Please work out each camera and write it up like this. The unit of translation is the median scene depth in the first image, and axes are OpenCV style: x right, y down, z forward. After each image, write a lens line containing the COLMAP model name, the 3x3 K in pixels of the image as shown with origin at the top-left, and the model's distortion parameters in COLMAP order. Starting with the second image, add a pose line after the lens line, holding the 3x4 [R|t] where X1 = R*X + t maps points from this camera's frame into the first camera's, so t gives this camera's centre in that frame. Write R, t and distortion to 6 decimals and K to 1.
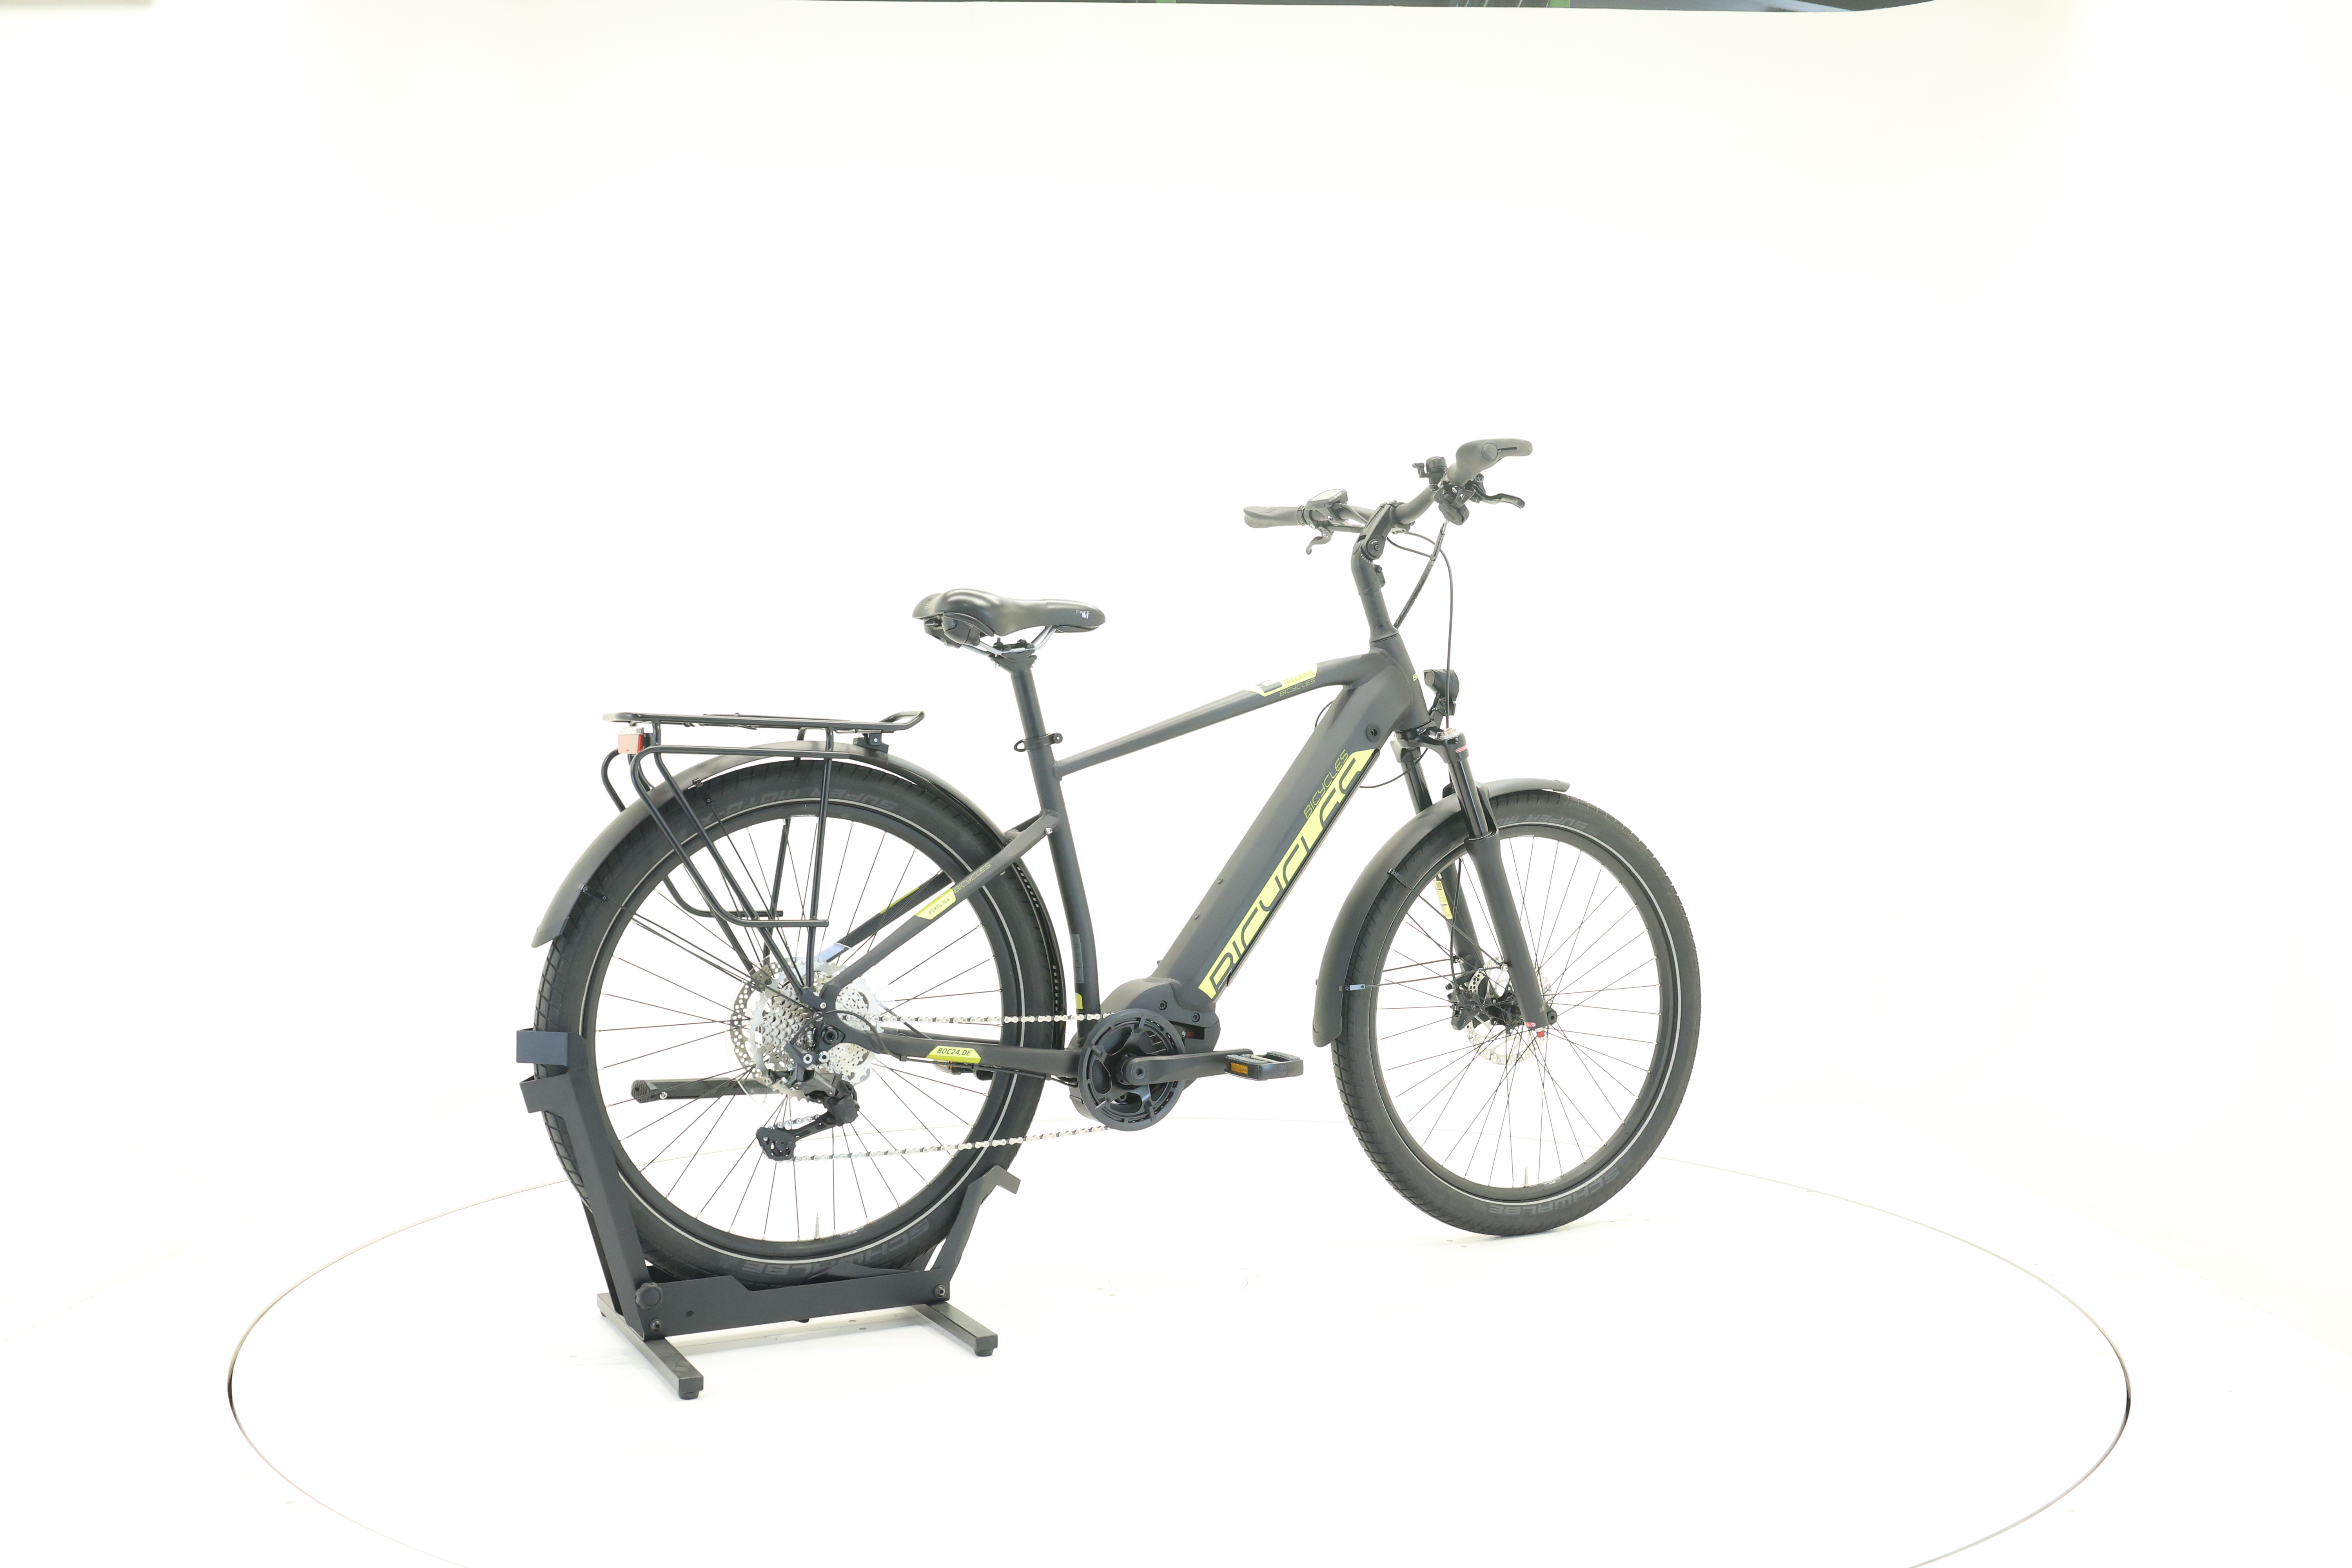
lens RADIAL K [[2060.2, 0, 1167.6], [0, 2060.2, 774.8], [0, 0, 1]] dist [-0.022375, -0.010452]
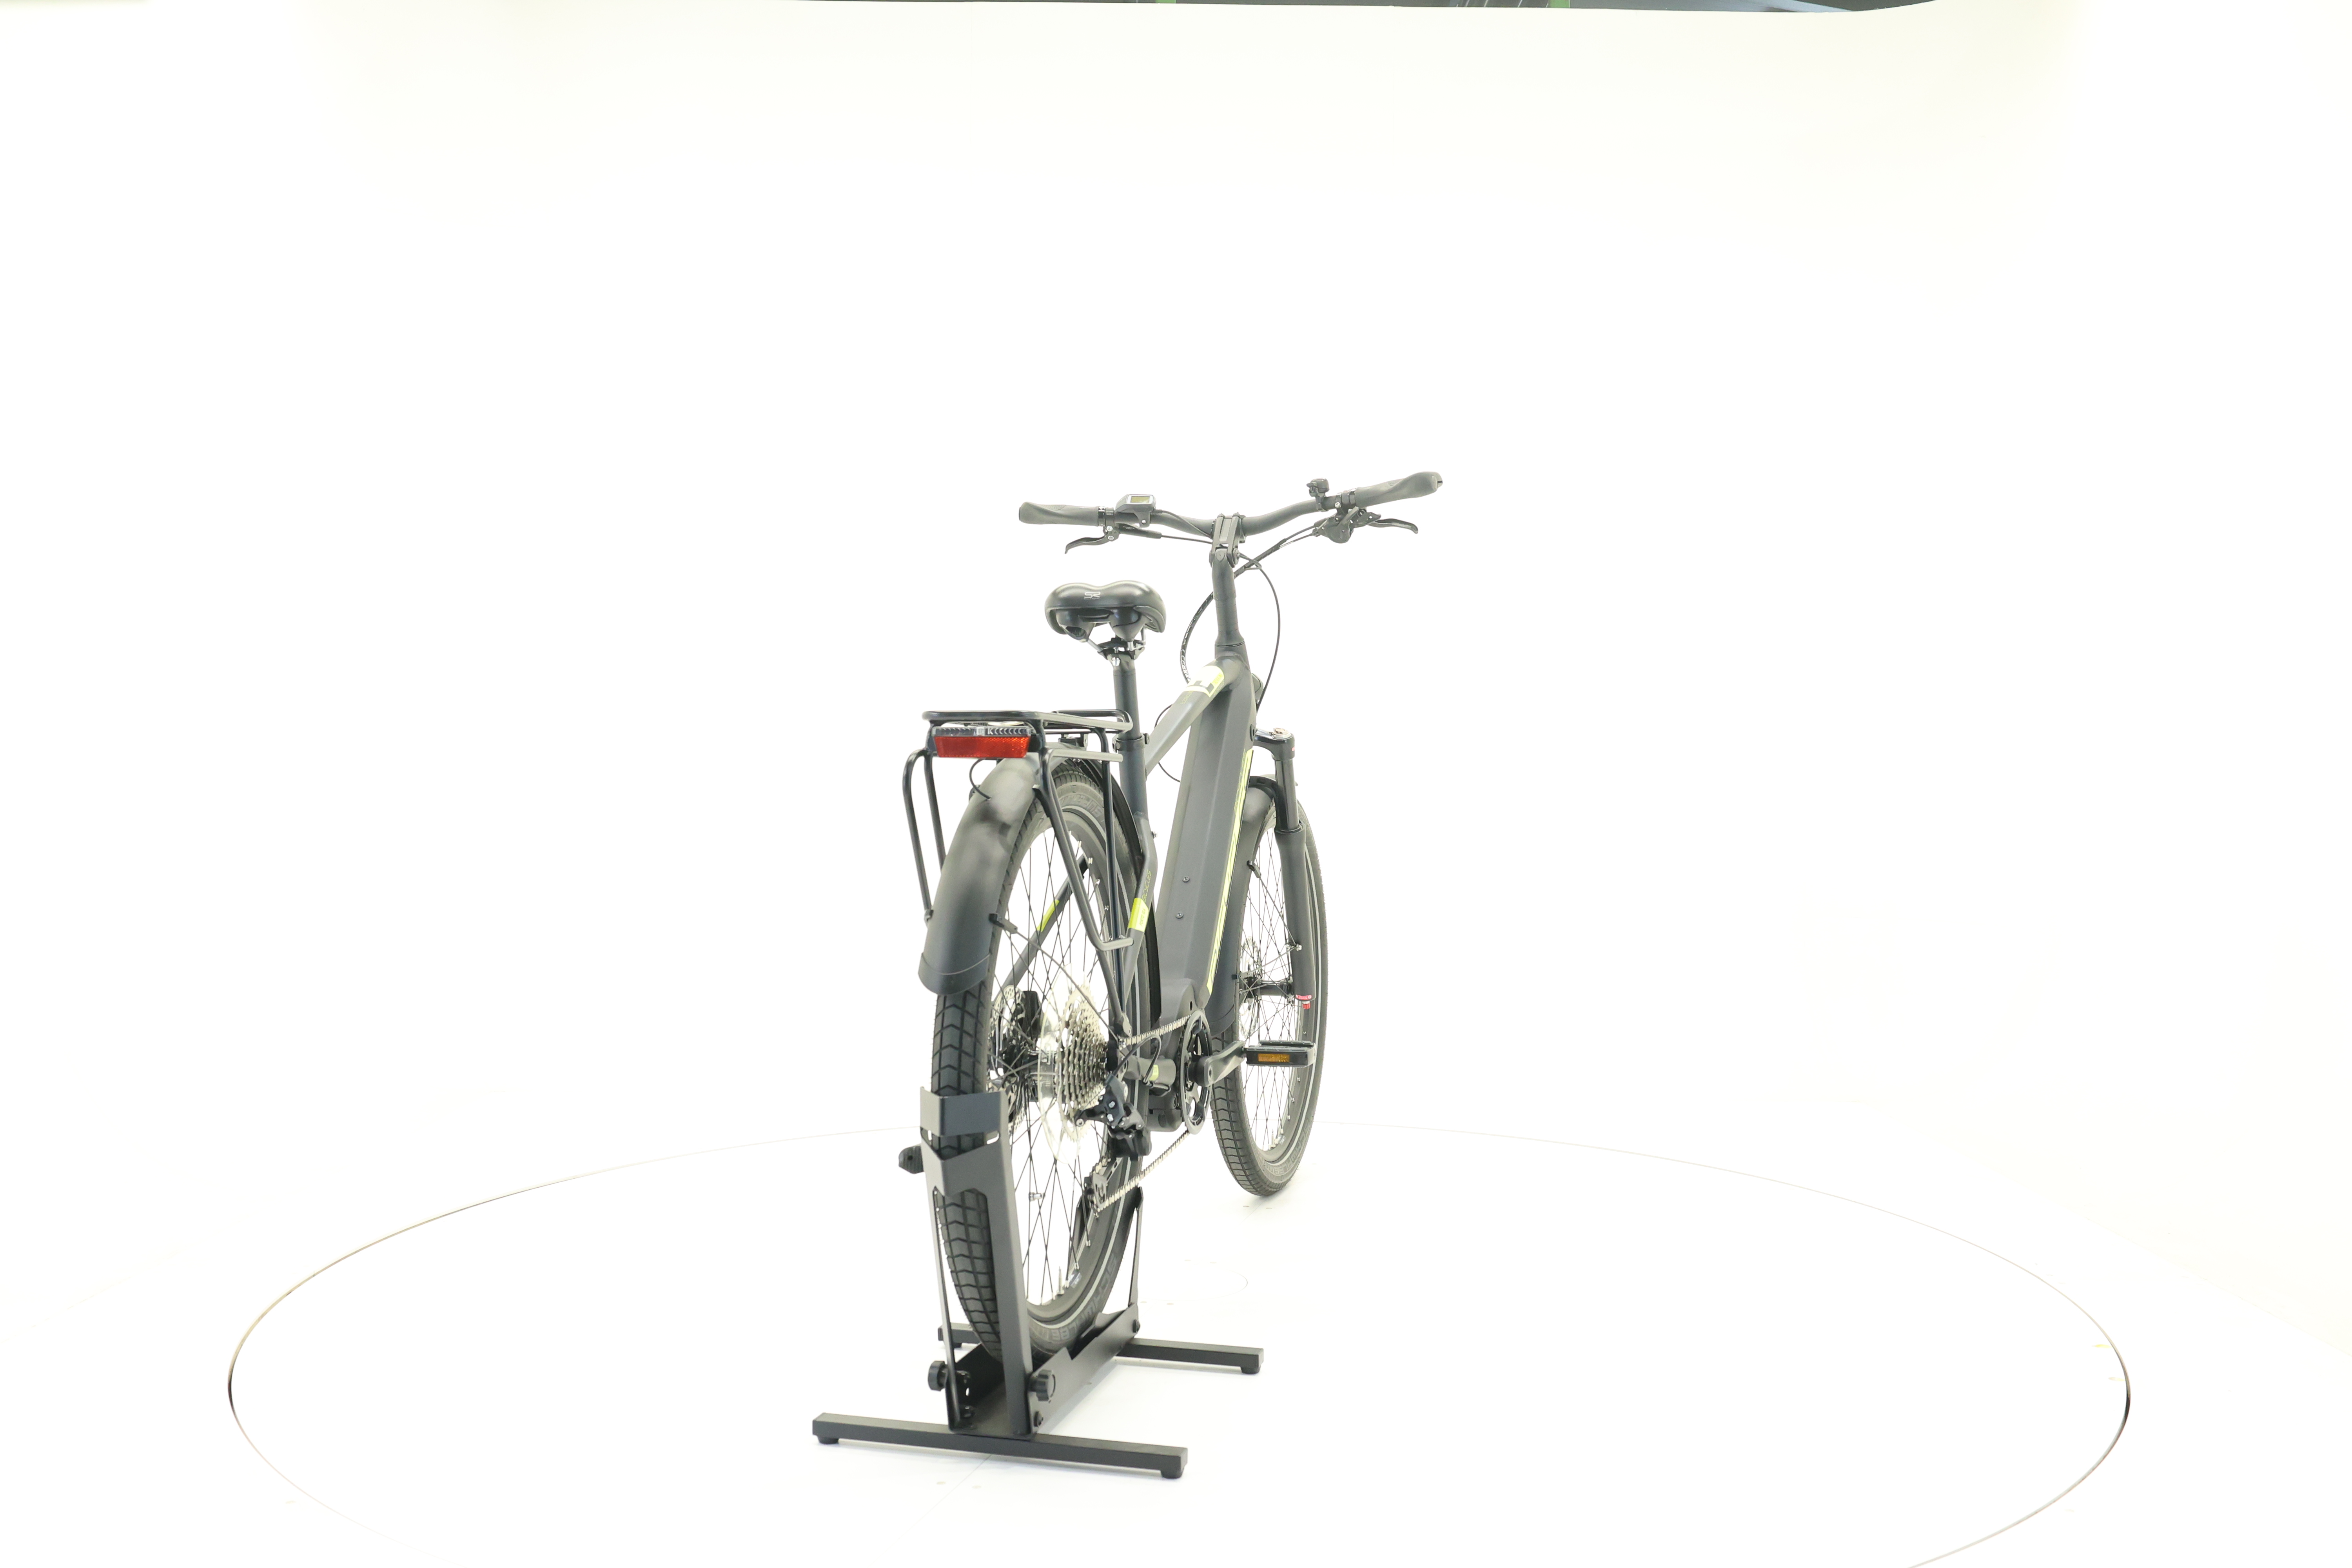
lens RADIAL K [[2060.2, 0, 1180.7], [0, 2060.2, 792.6], [0, 0, 1]] dist [-0.022375, -0.010452]
pose [[0.687316, -0.019190, 0.726105, -0.737669], [0.010817, 0.999811, 0.016185, -0.007836], [-0.726278, -0.003270, 0.687393, 0.321577]]
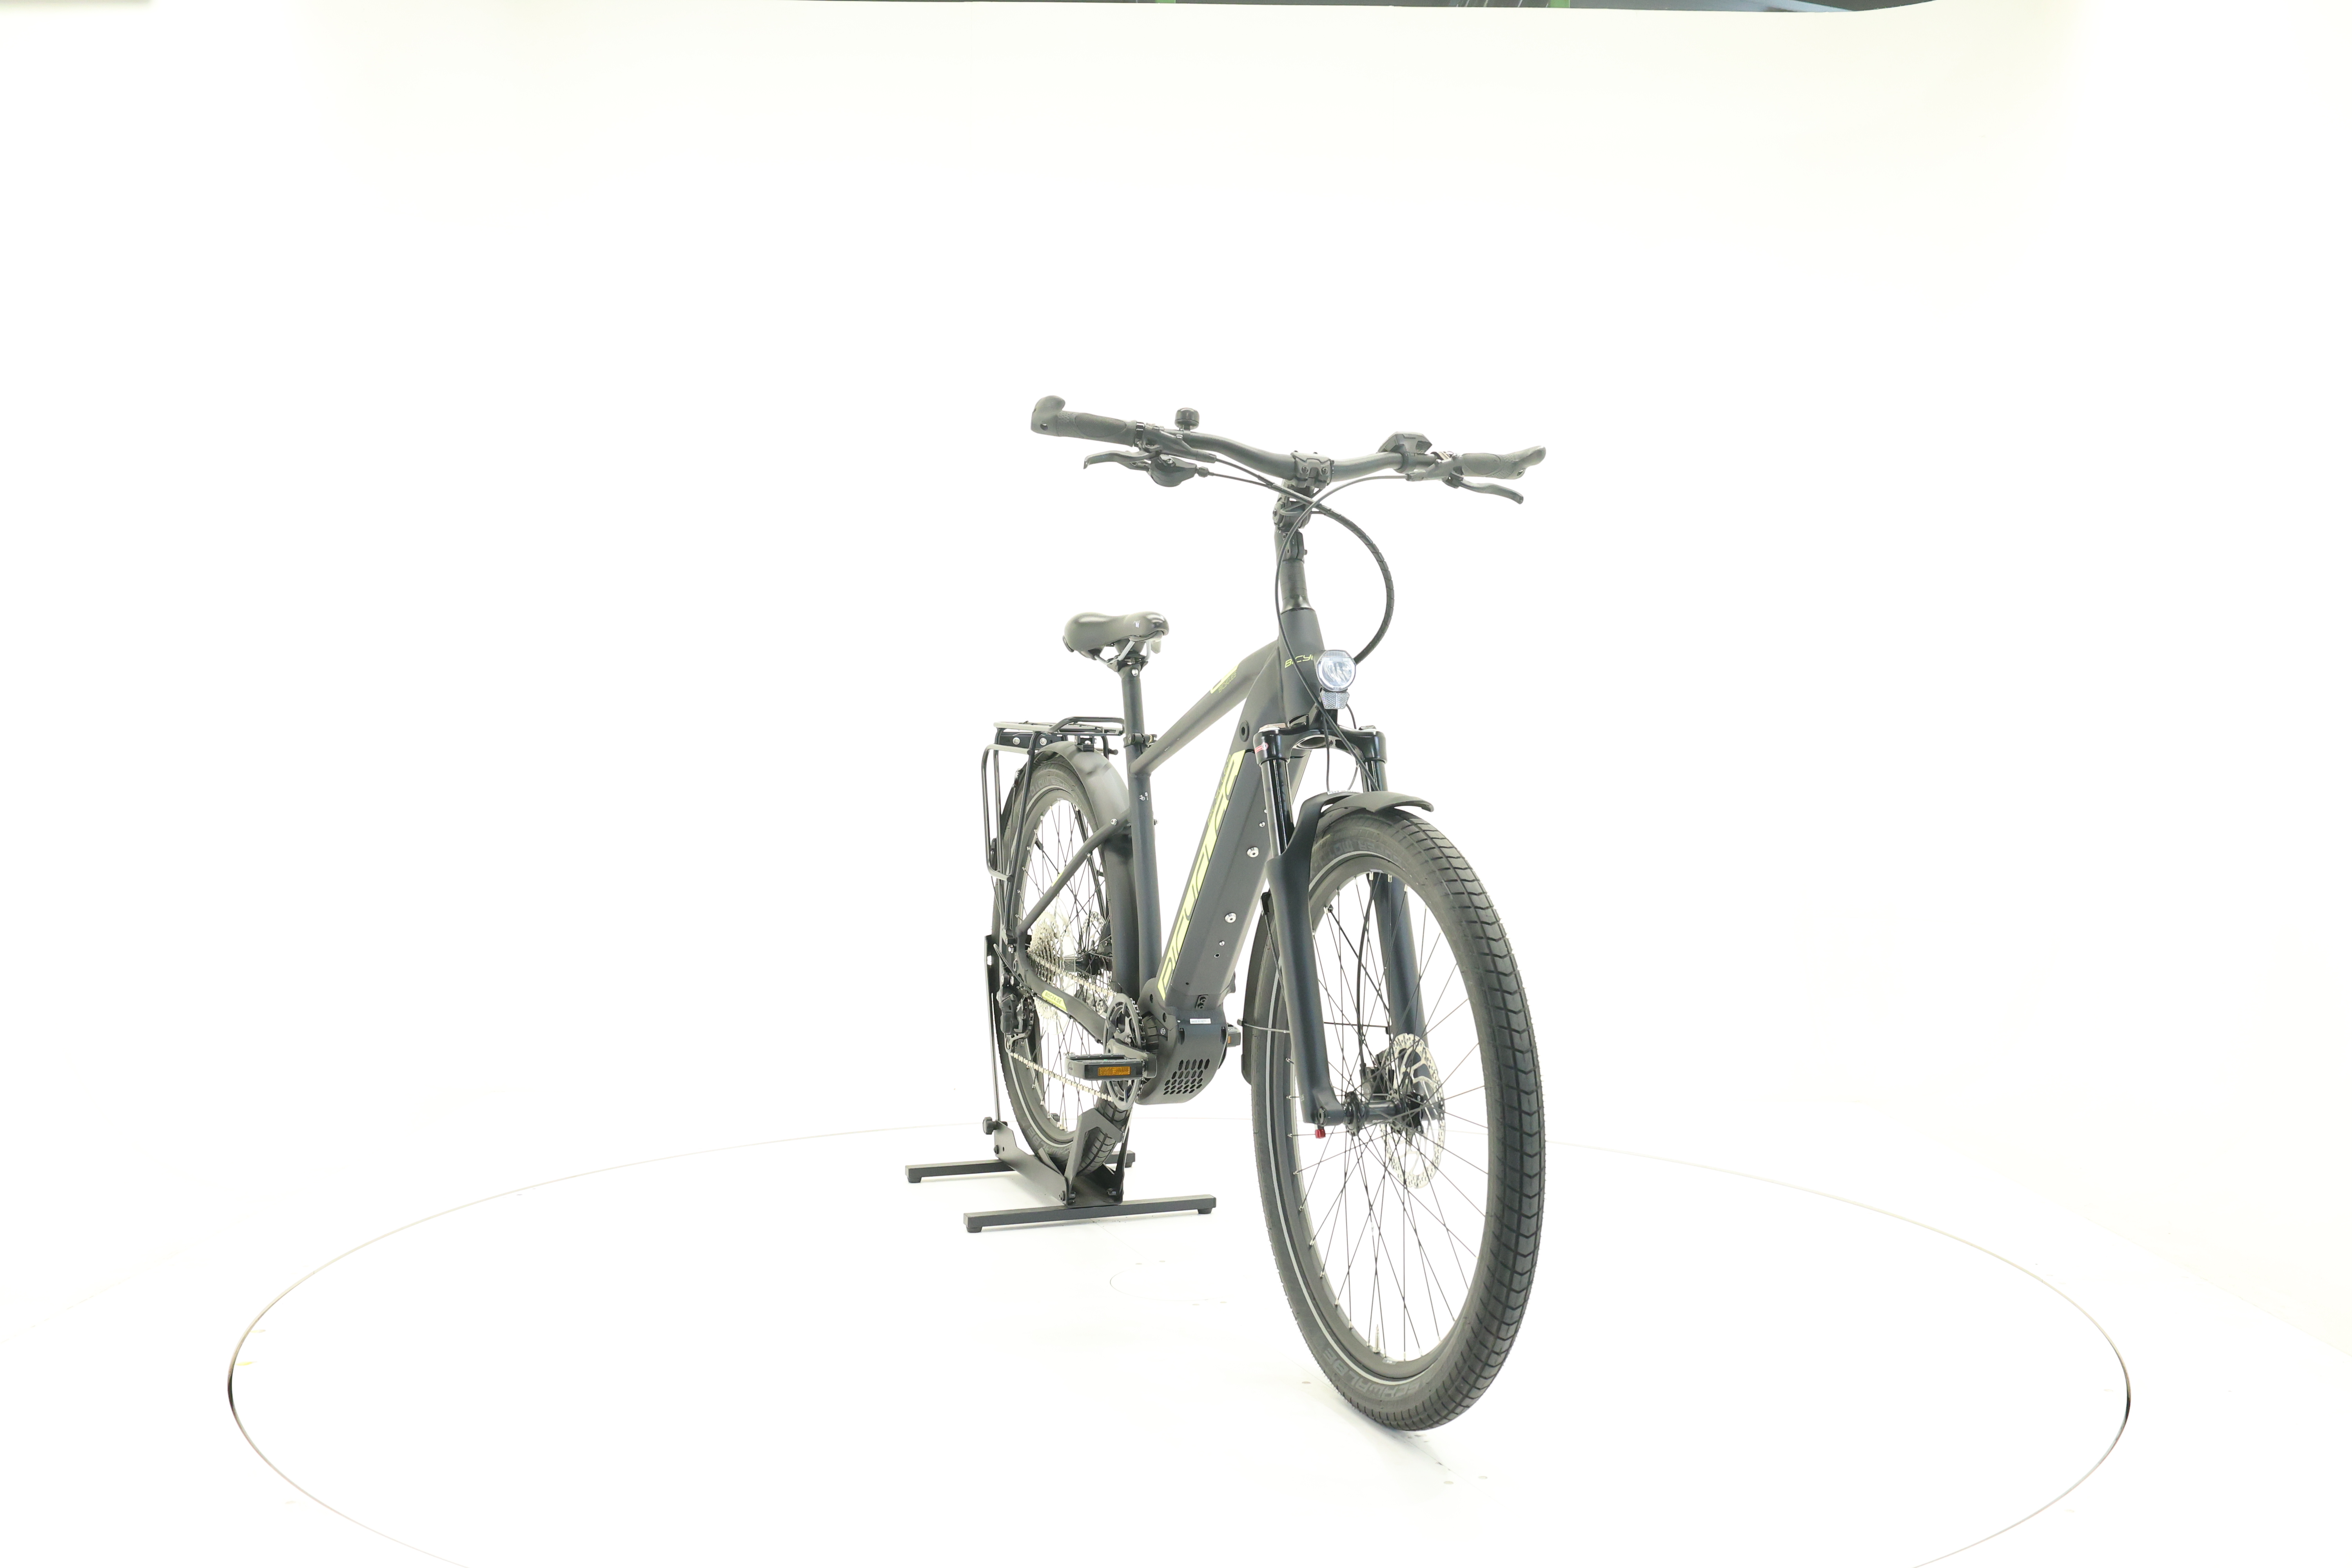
lens RADIAL K [[2060.2, 0, 1169.3], [0, 2060.2, 781.3], [0, 0, 1]] dist [-0.022375, -0.010452]
pose [[-0.126617, 0.017472, -0.991798, 1.024465], [-0.019690, 0.999604, 0.020123, -0.017297], [0.991756, 0.022076, -0.126222, 1.149774]]
